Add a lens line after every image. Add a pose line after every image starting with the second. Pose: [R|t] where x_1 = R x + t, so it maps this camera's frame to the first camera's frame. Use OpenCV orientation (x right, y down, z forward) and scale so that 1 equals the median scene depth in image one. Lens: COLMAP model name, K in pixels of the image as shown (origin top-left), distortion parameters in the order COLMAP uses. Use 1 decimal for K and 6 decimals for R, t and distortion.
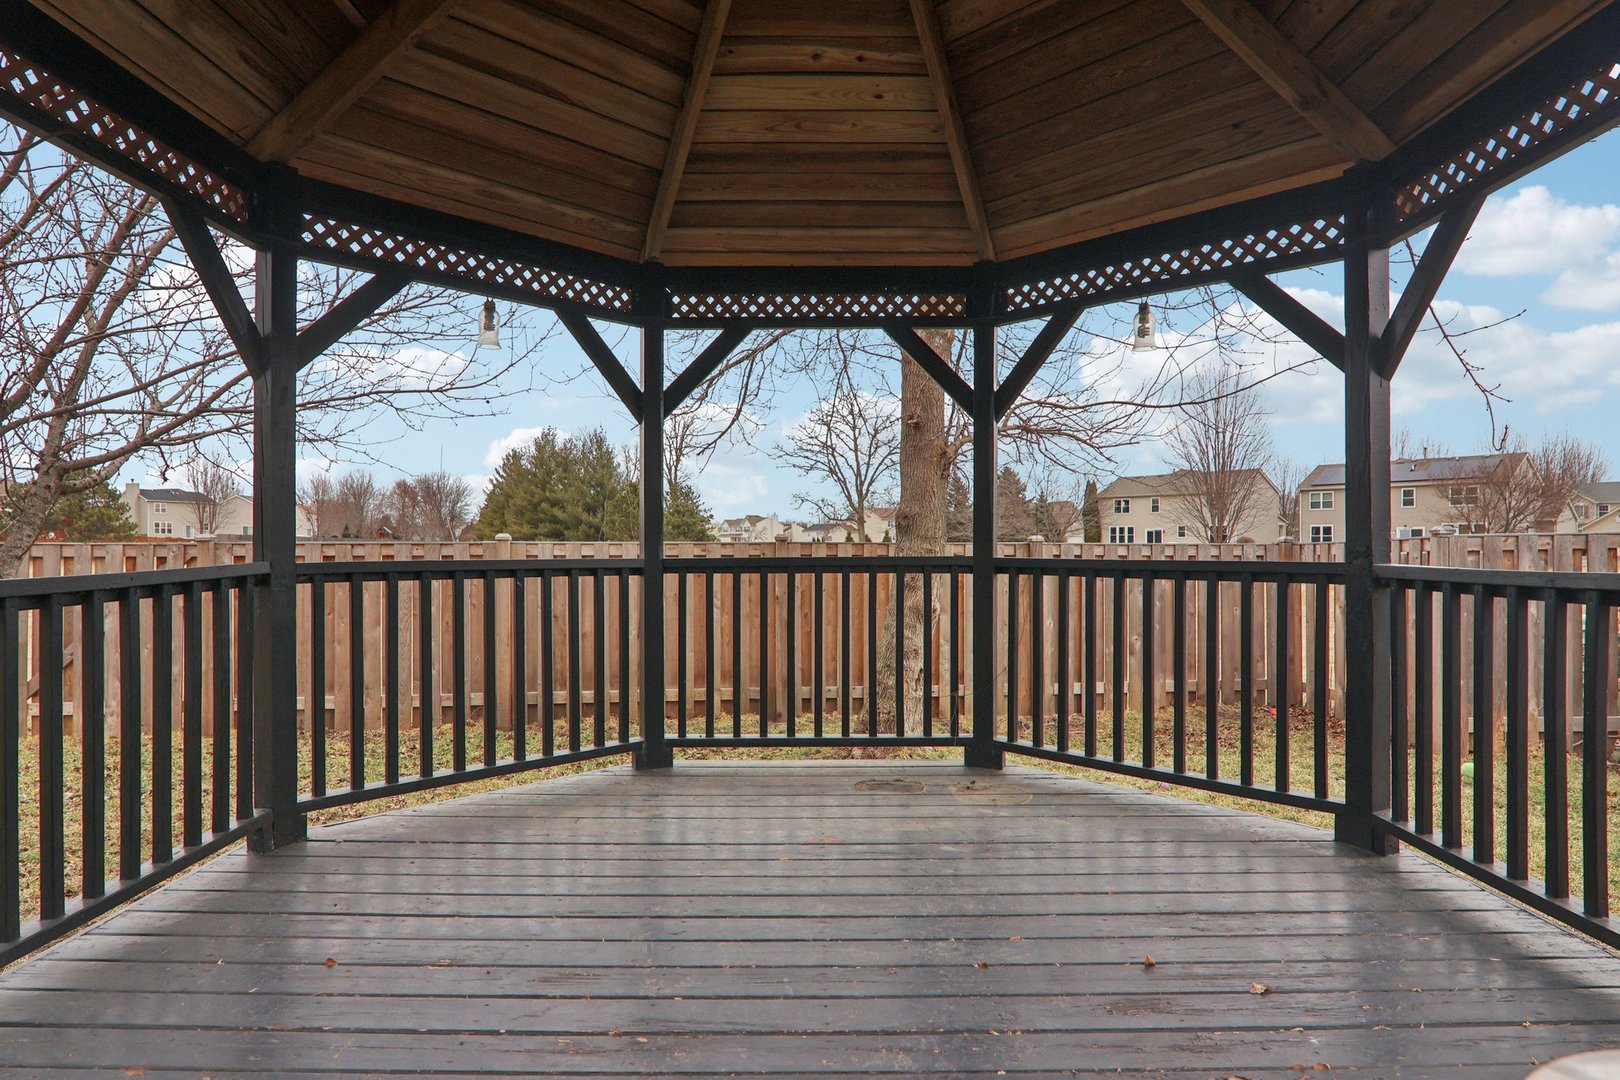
lens RADIAL K [[916.4, 0, 799.9], [0, 916.4, 532.0], [0, 0, 1]] dist [-0.021559, -0.001392]
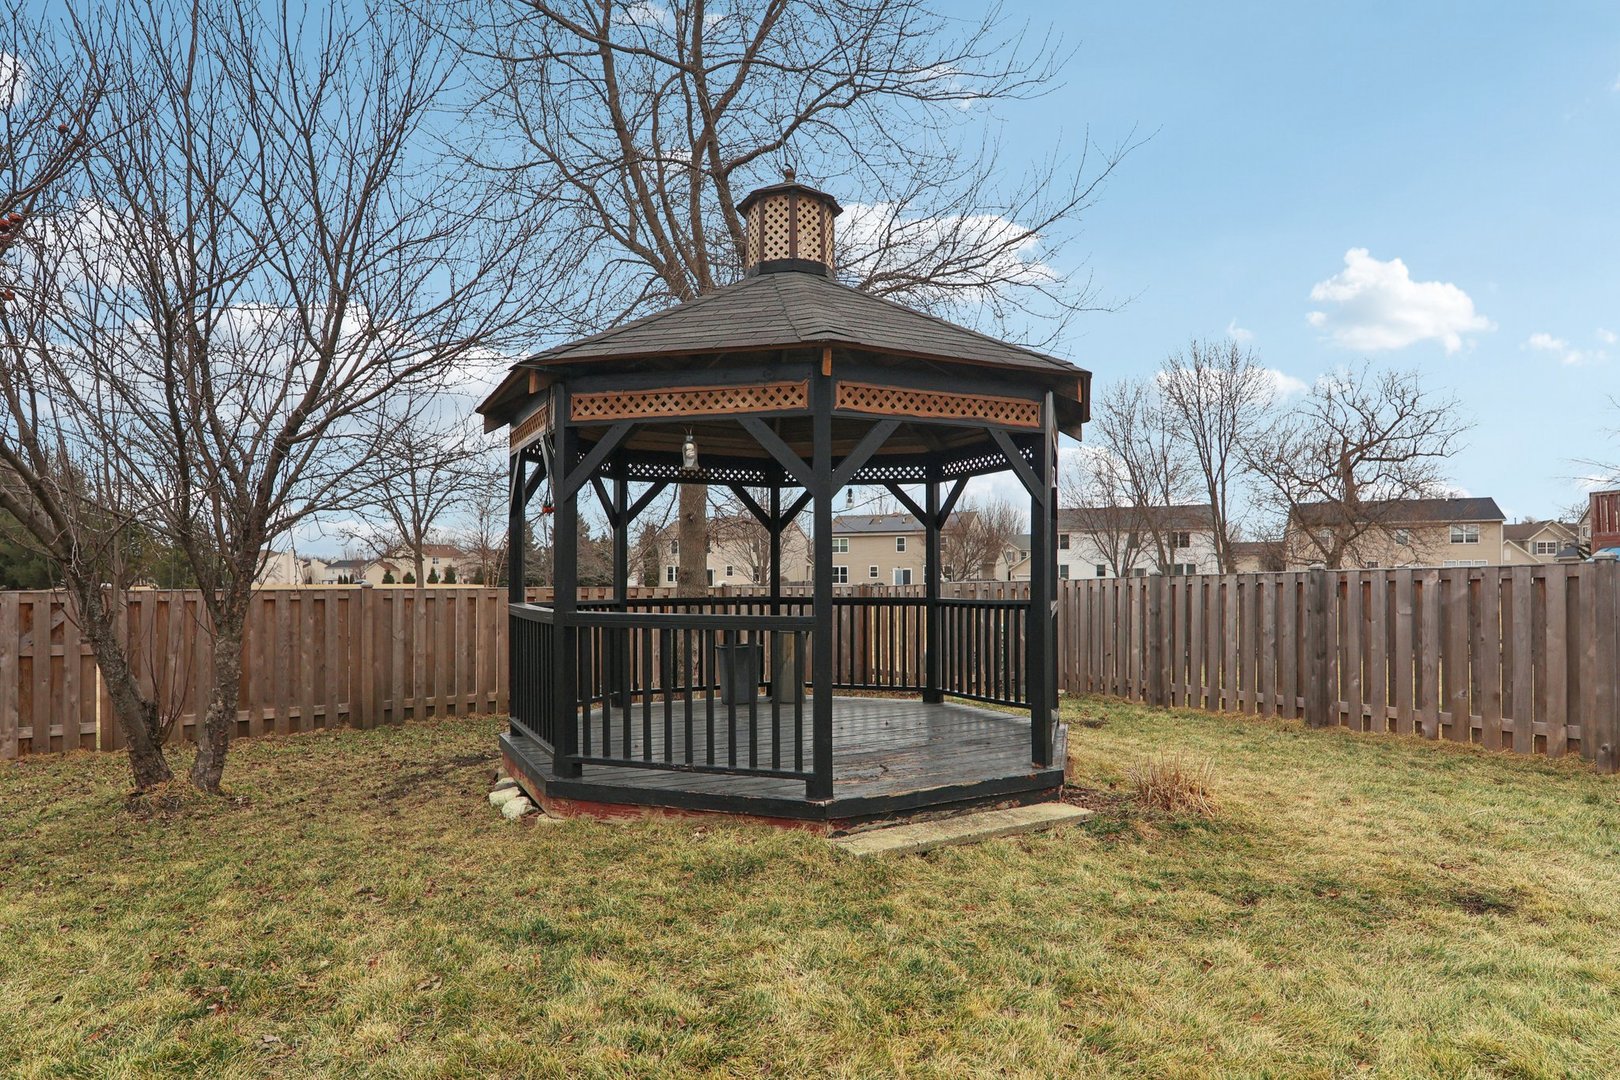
lens RADIAL K [[916.4, 0, 810.8], [0, 916.4, 544.9], [0, 0, 1]] dist [-0.021559, -0.001392]
pose [[0.878345, 0.015667, 0.477771, -0.726857], [-0.002854, 0.999617, -0.027532, -0.033174], [-0.478020, 0.022819, 0.878053, -0.890818]]
